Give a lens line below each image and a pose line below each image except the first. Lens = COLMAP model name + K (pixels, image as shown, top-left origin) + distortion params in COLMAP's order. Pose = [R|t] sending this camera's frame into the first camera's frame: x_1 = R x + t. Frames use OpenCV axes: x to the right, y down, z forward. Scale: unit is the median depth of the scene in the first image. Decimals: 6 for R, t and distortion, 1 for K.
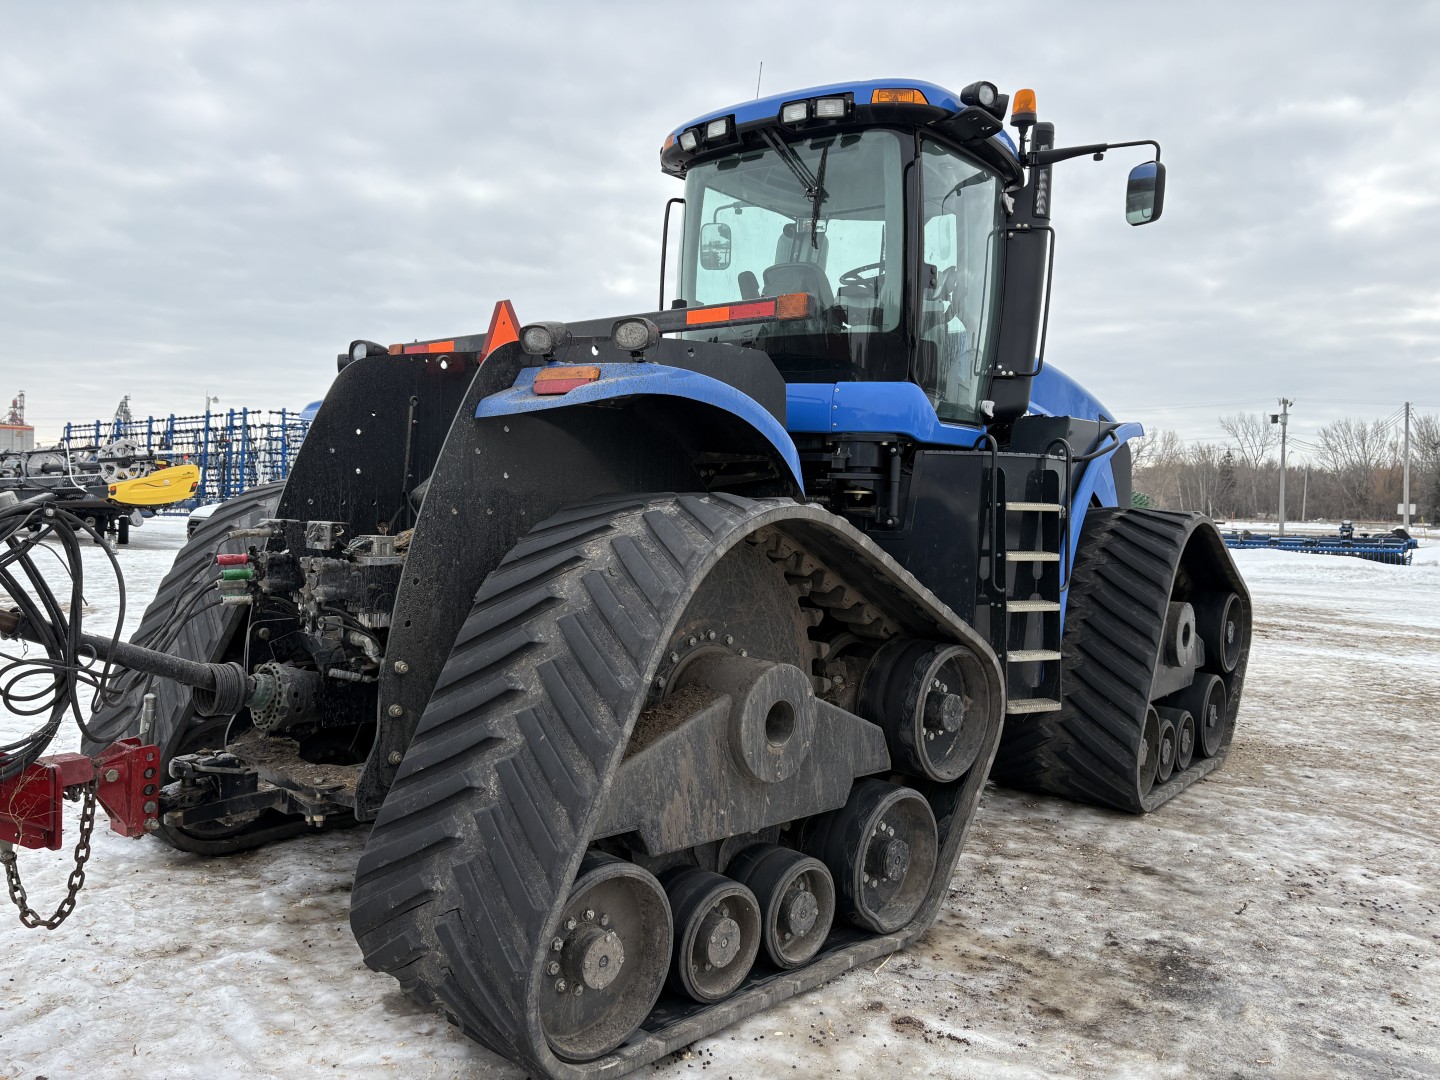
lens RADIAL K [[1098.8, 0, 719.7], [0, 1098.8, 565.4], [0, 0, 1]] dist [0.038705, 0.003205]
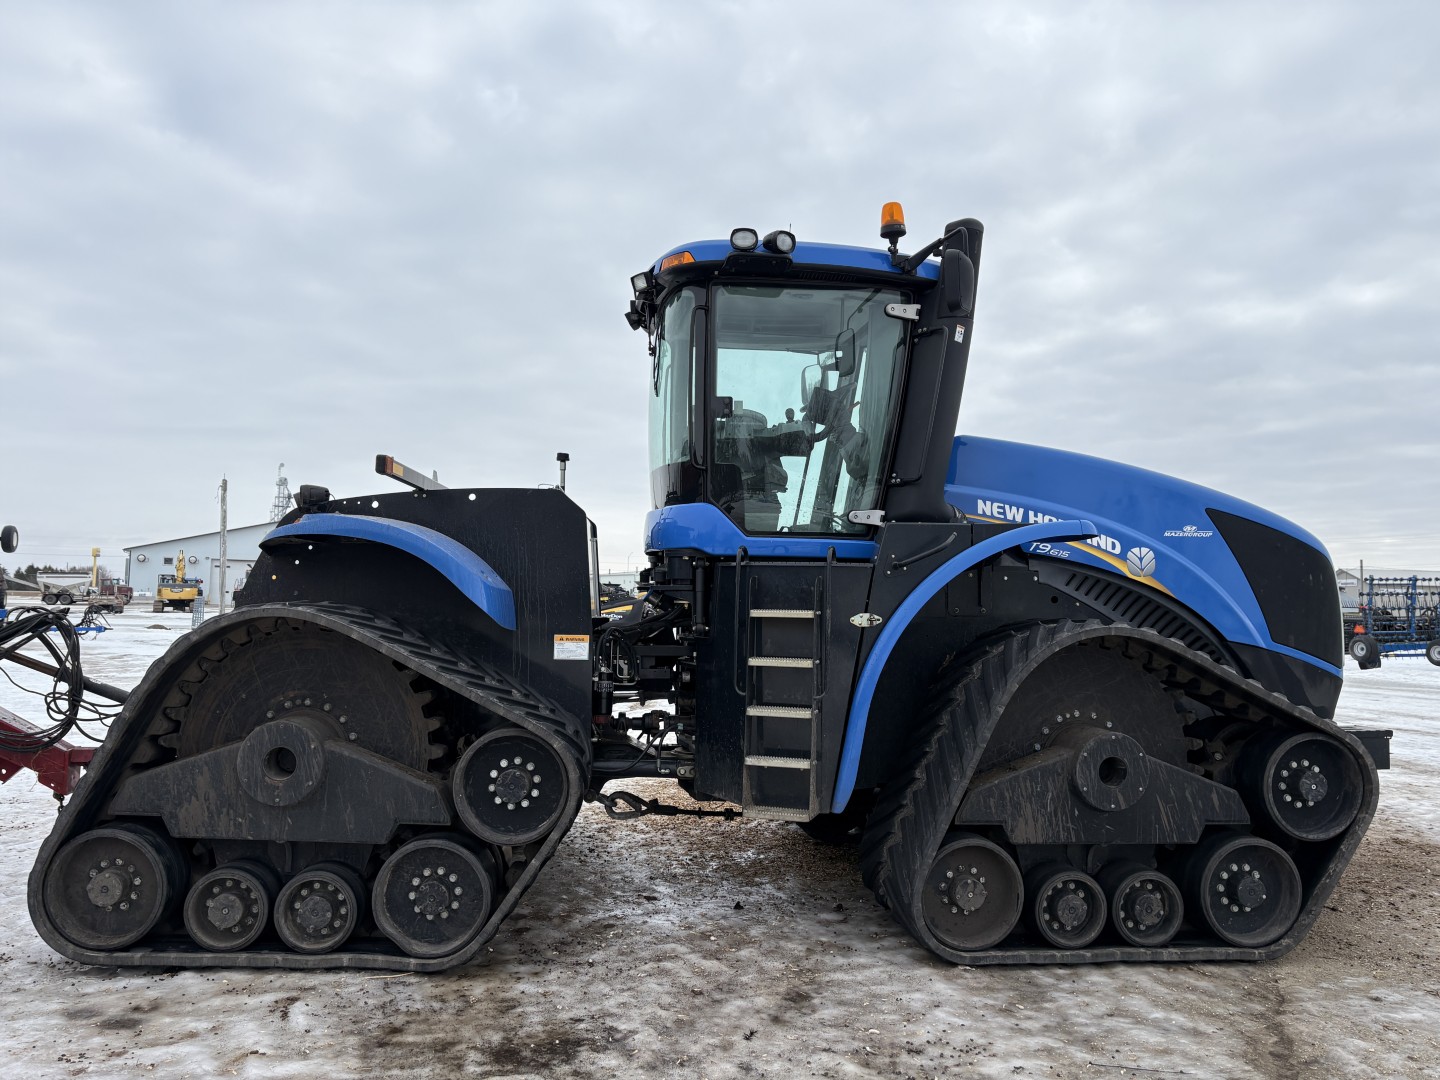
lens RADIAL K [[1091.5, 0, 720.0], [0, 1091.5, 540.0], [0, 0, 1]] dist [-0.002376, 0.004569]
pose [[0.726868, -0.059847, -0.684164, 1.440526], [-0.037549, 0.991243, -0.126600, 0.015164], [0.685750, 0.117711, 0.718256, 0.346855]]
